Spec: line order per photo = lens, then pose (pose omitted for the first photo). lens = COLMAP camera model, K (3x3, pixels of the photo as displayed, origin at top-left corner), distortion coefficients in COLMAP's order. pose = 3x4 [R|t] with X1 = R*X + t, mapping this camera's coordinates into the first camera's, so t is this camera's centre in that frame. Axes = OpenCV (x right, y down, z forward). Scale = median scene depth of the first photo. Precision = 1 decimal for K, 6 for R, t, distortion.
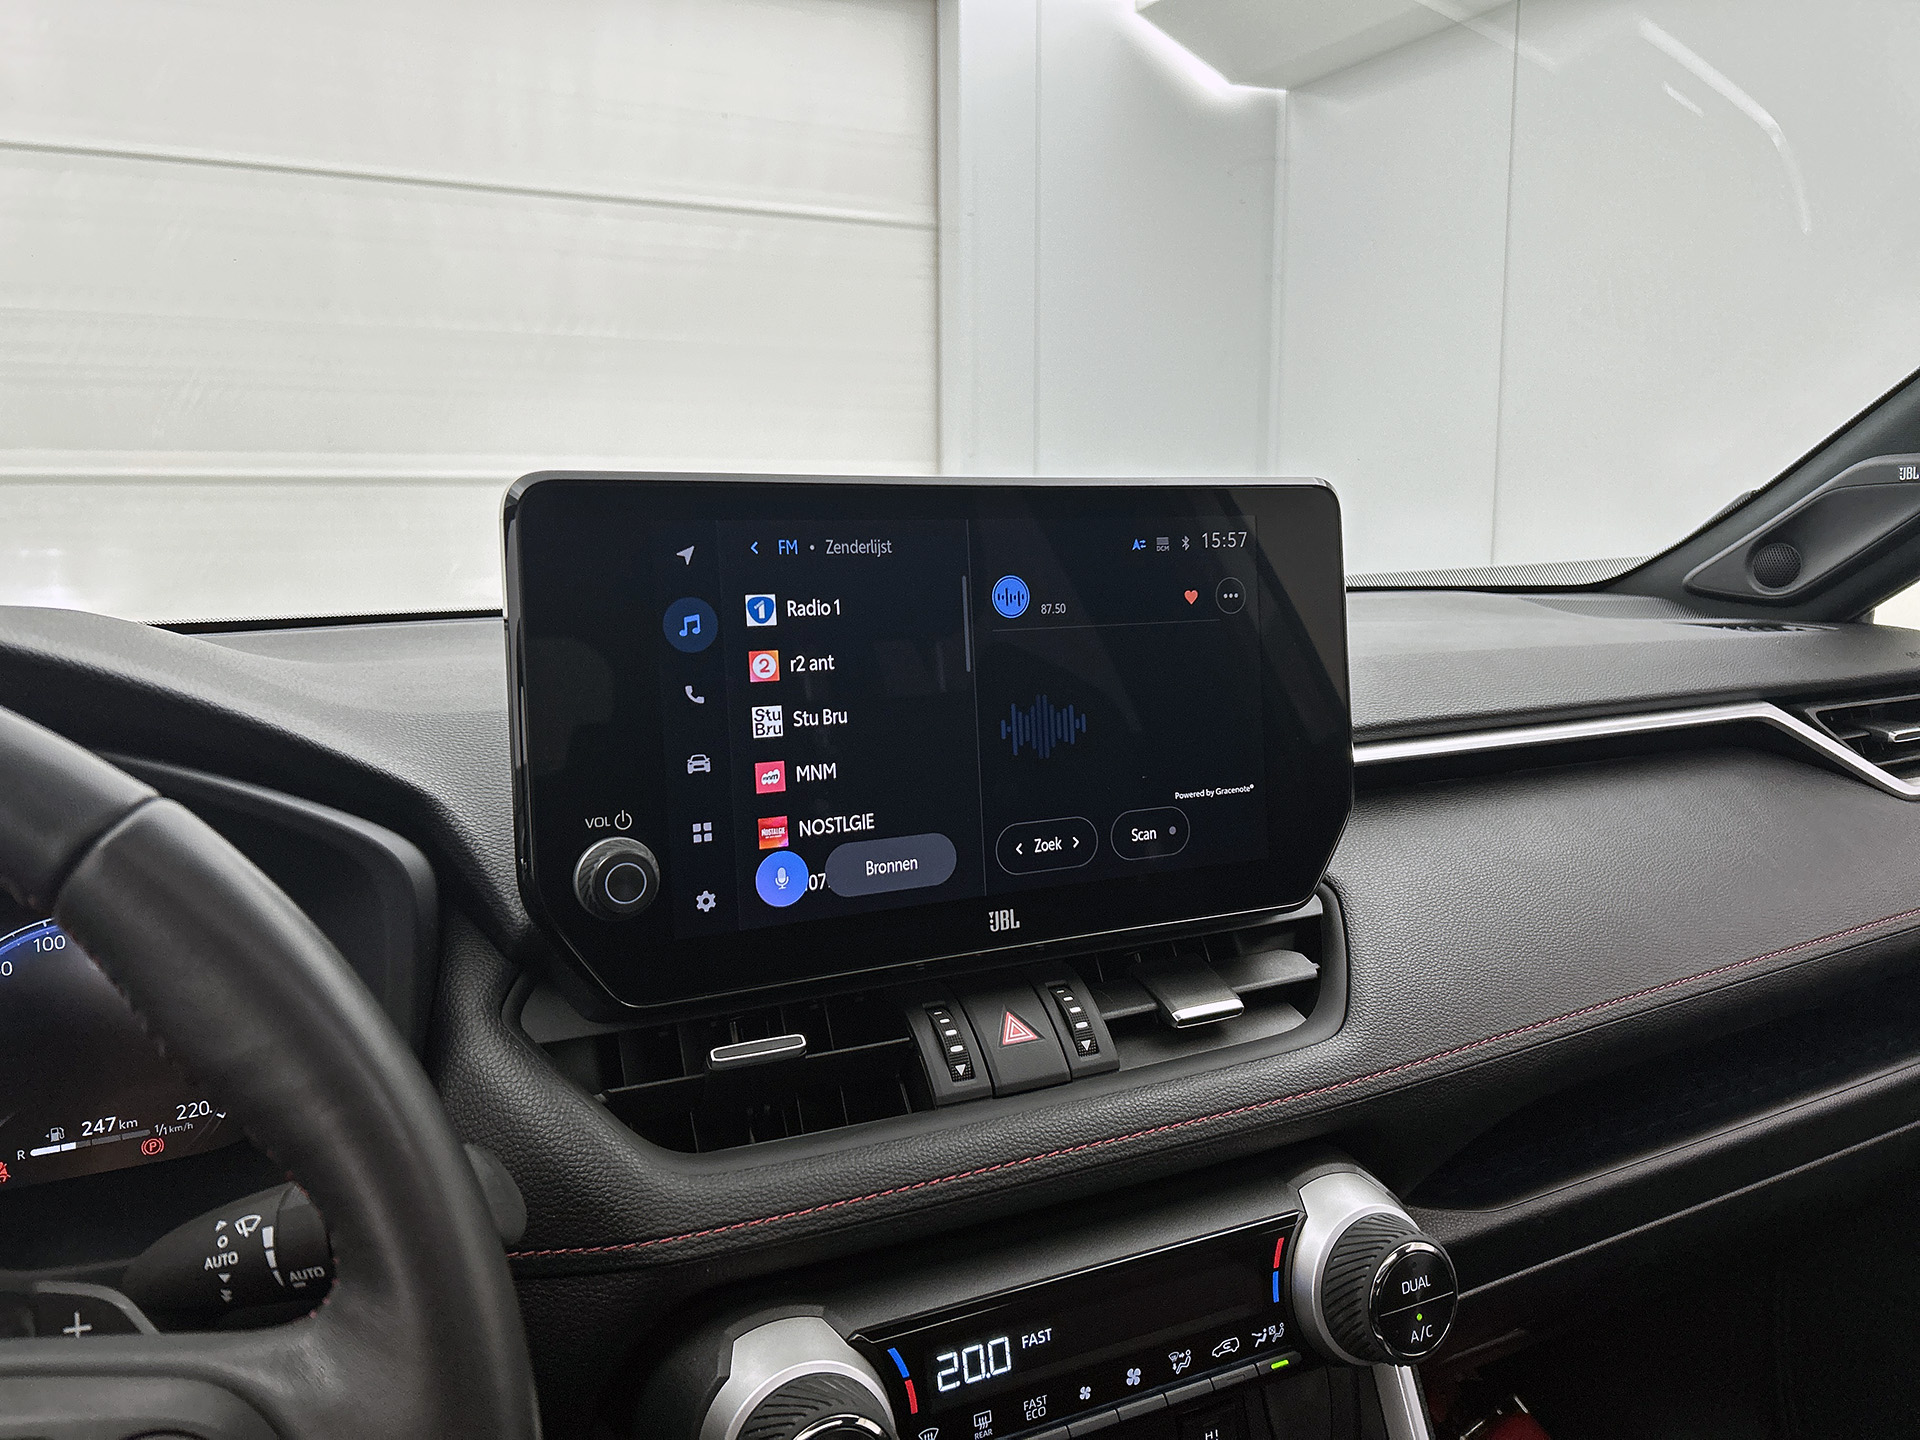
lens RADIAL K [[1464.4, 0, 961.4], [0, 1464.4, 703.2], [0, 0, 1]] dist [0.055528, -0.078705]
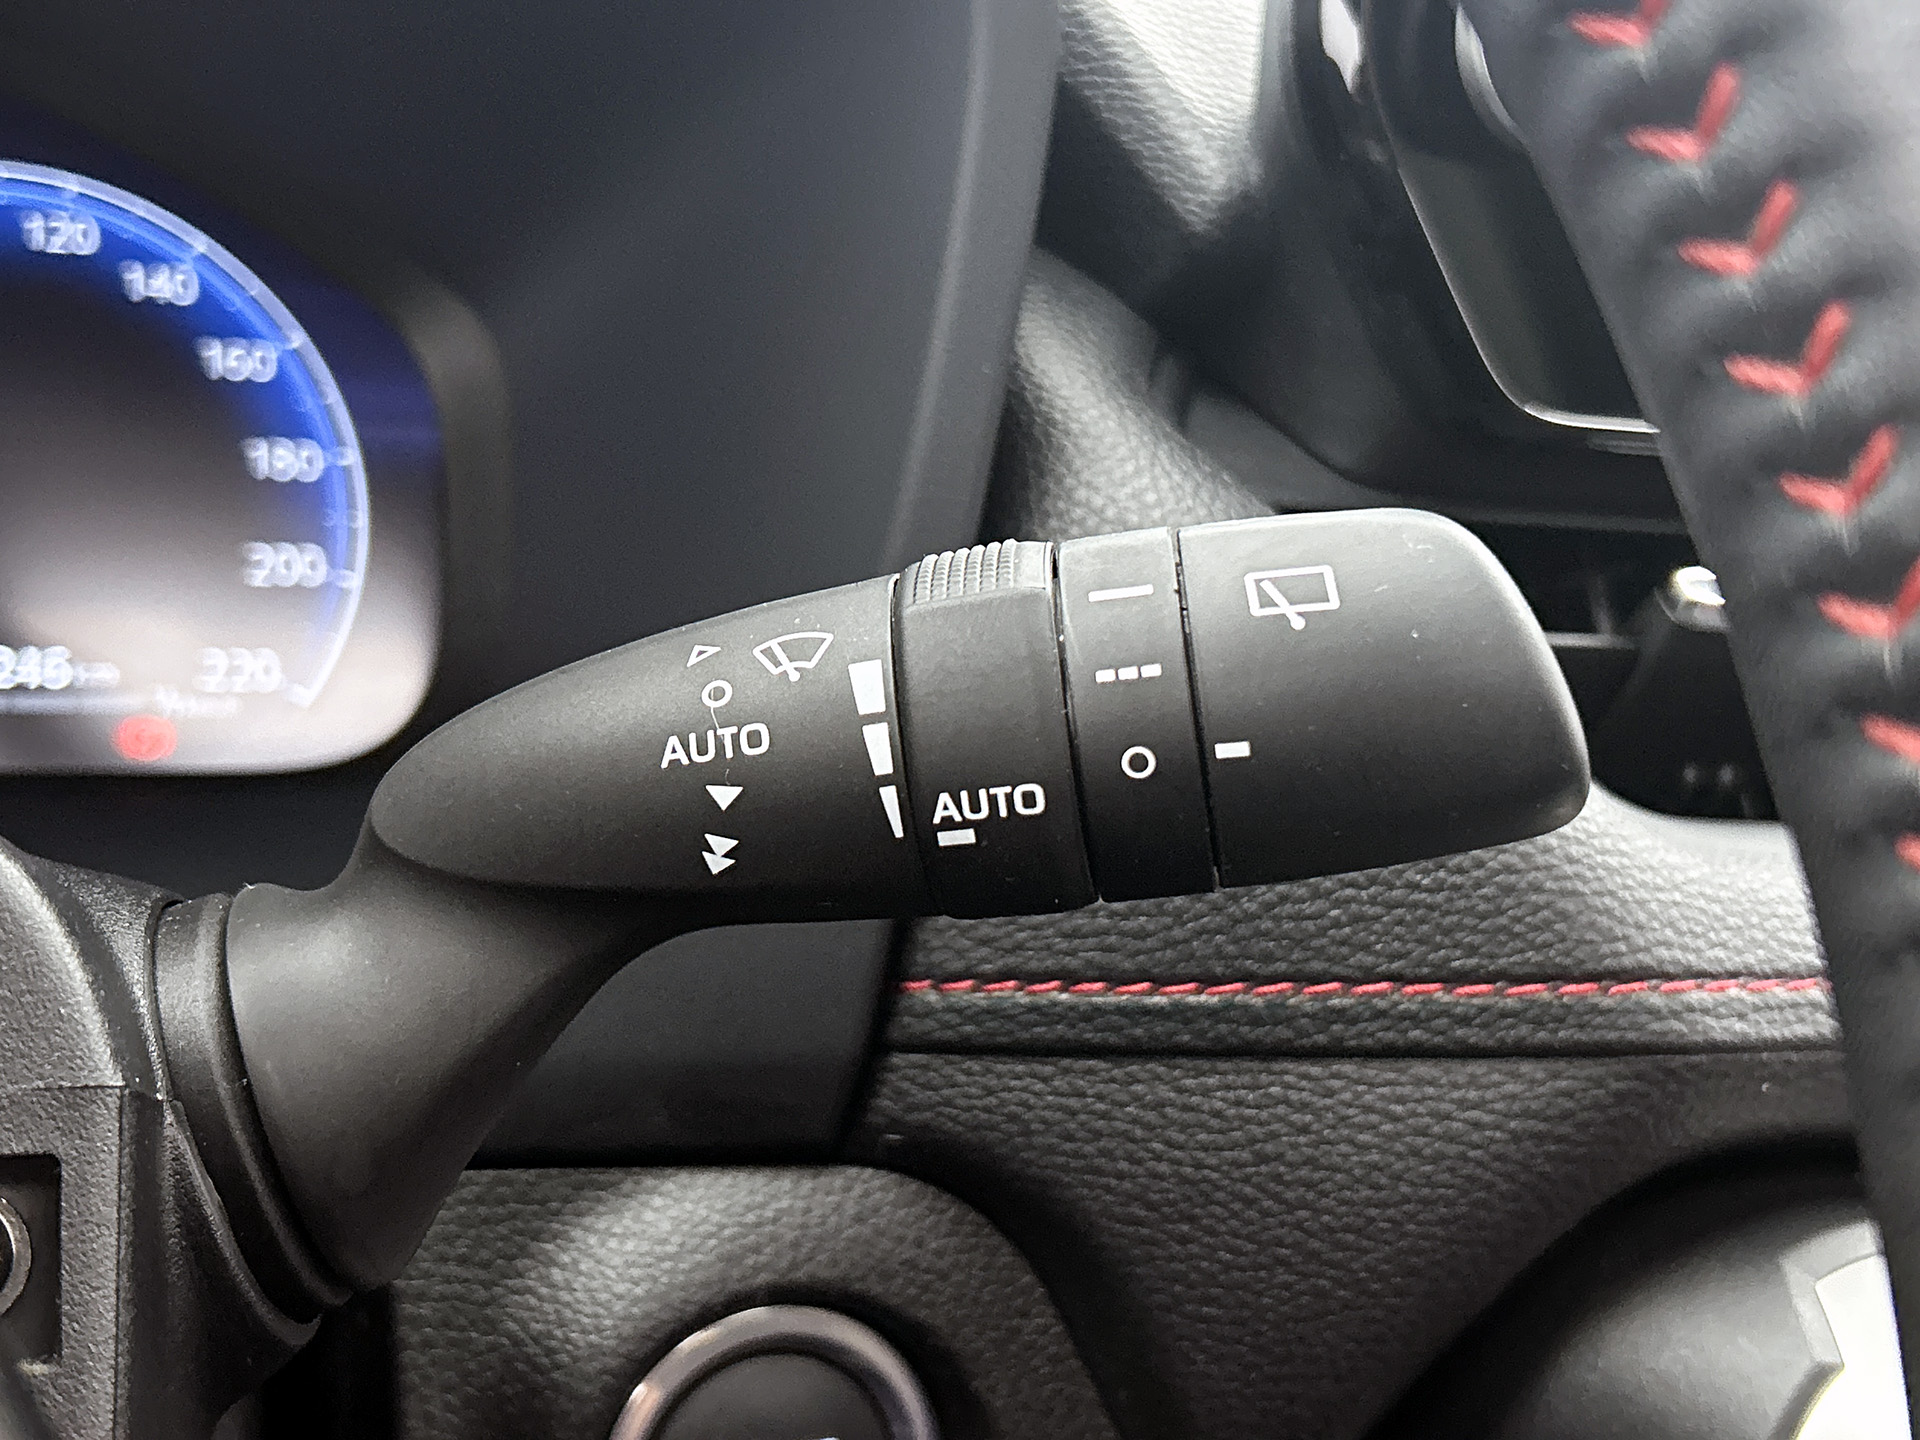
lens RADIAL K [[2434.6, 0, 948.6], [0, 2434.6, 723.3], [0, 0, 1]] dist [0.033708, 0.000000]
pose [[0.994587, 0.101691, -0.021349, -0.322118], [-0.100816, 0.994152, 0.038702, 0.254408], [0.025160, -0.036340, 0.999023, 0.342529]]
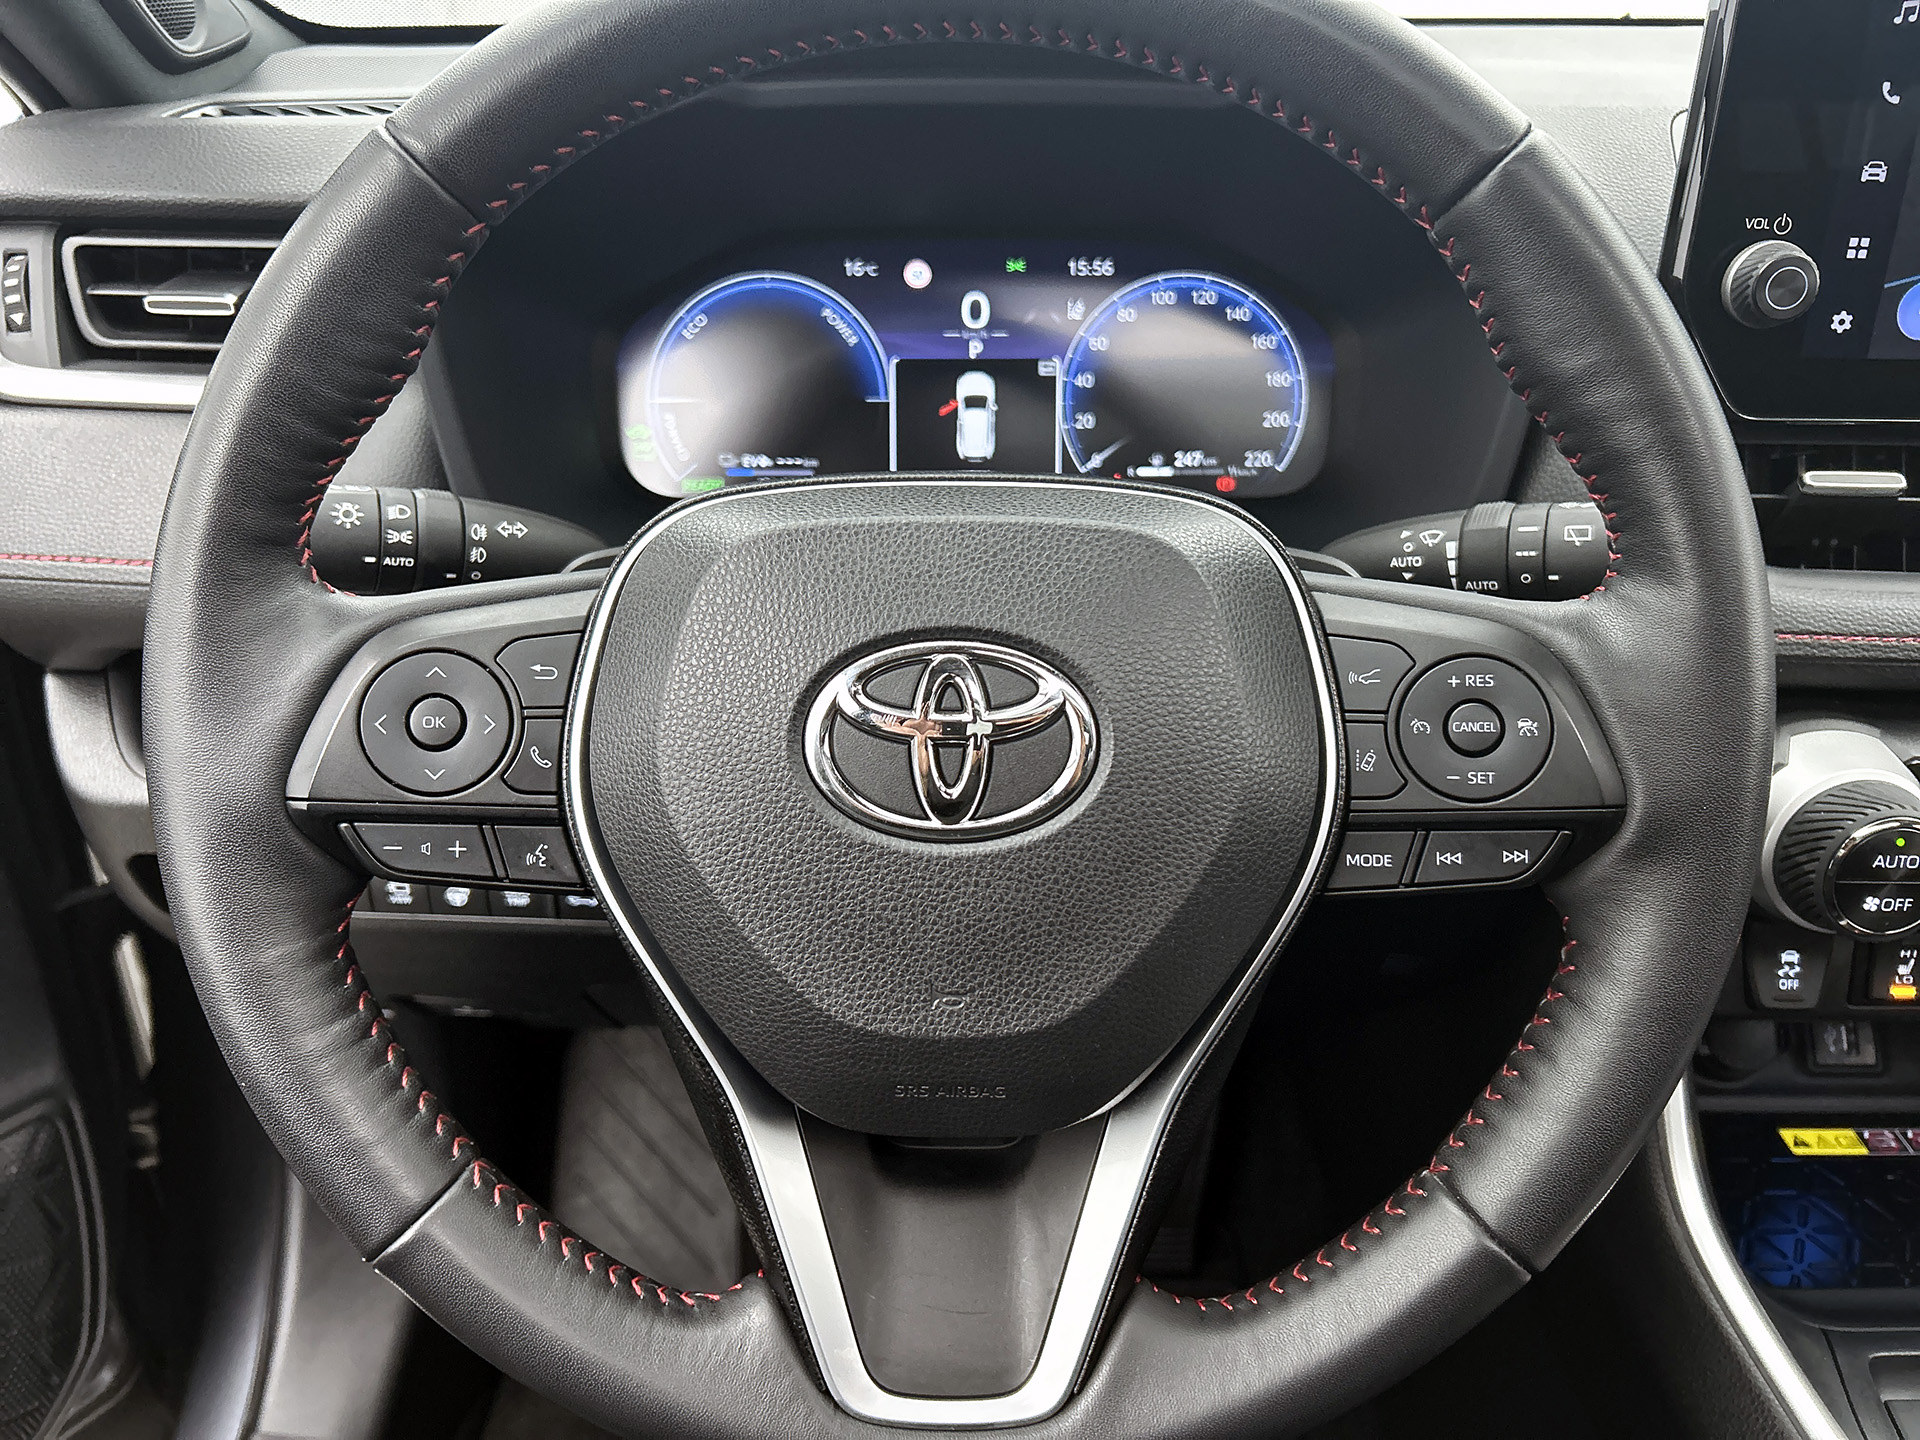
lens RADIAL K [[1464.4, 0, 942.9], [0, 1464.4, 719.7], [0, 0, 1]] dist [0.055528, -0.078705]
pose [[0.889931, 0.225594, -0.396397, -0.243785], [-0.073623, 0.928765, 0.363284, 0.064656], [0.450114, -0.294114, 0.843145, -0.162134]]
